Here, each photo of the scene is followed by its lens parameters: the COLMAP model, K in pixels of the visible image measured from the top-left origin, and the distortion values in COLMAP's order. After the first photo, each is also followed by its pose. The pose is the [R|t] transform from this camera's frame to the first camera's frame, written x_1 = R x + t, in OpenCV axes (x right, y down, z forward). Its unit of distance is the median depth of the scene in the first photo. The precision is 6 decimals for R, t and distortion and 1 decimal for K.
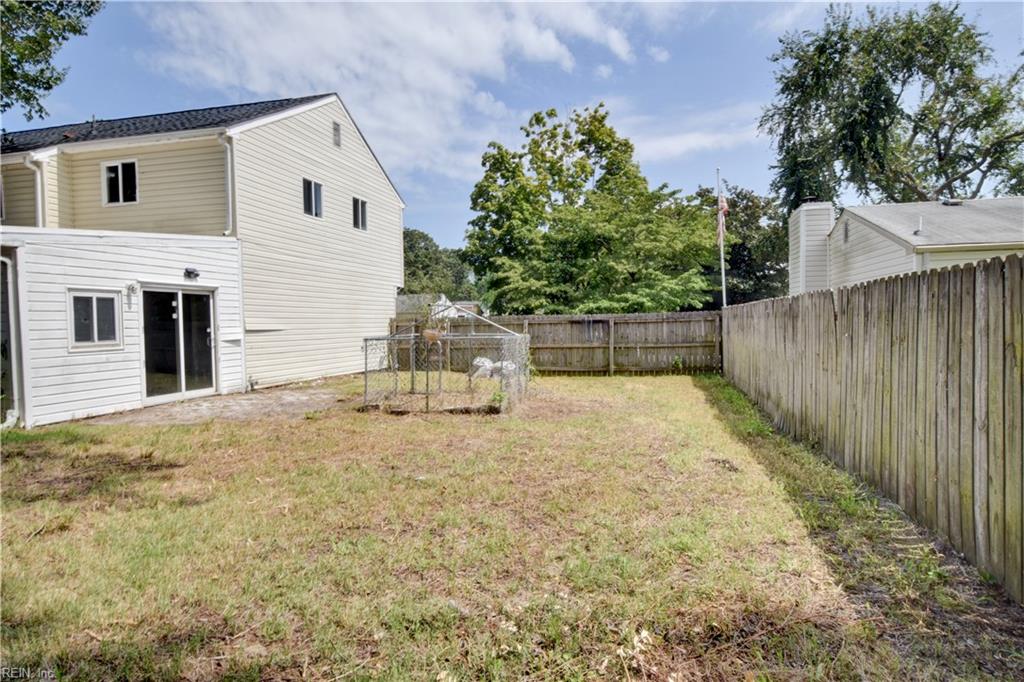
lens RADIAL K [[610.3, 0, 512.0], [0, 610.3, 341.0], [0, 0, 1]] dist [-0.000606, -0.000314]
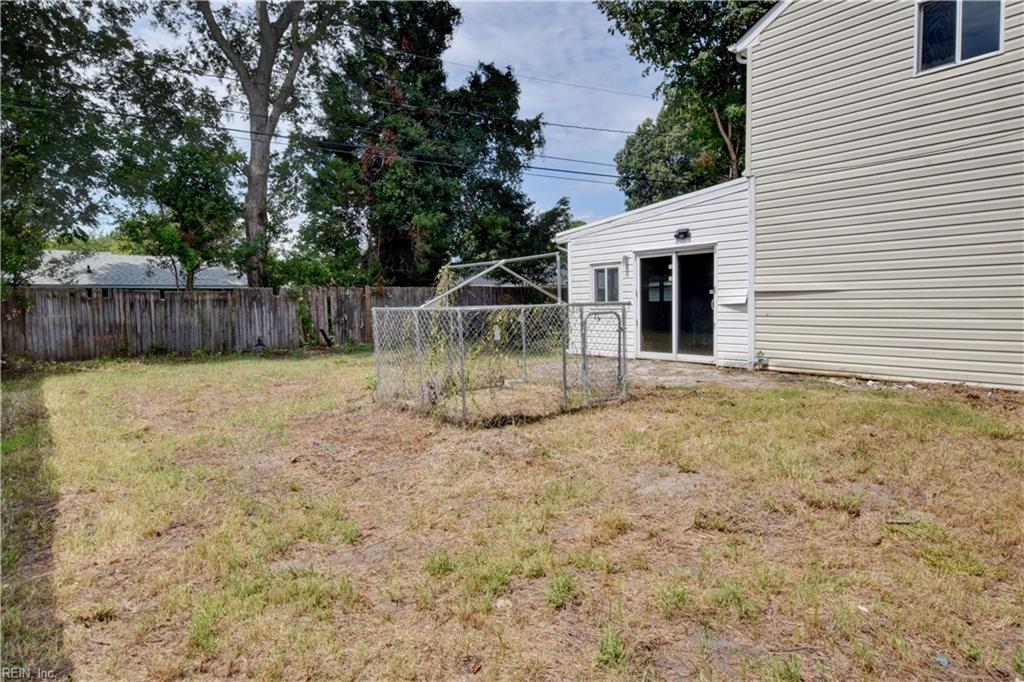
lens RADIAL K [[643.7, 0, 512.0], [0, 643.7, 341.0], [0, 0, 1]] dist [-0.041017, -0.000356]
pose [[-0.643030, 0.070318, -0.762606, 0.452164], [0.004752, 0.996123, 0.087843, -0.032284], [0.765826, 0.052861, -0.640871, 1.474789]]
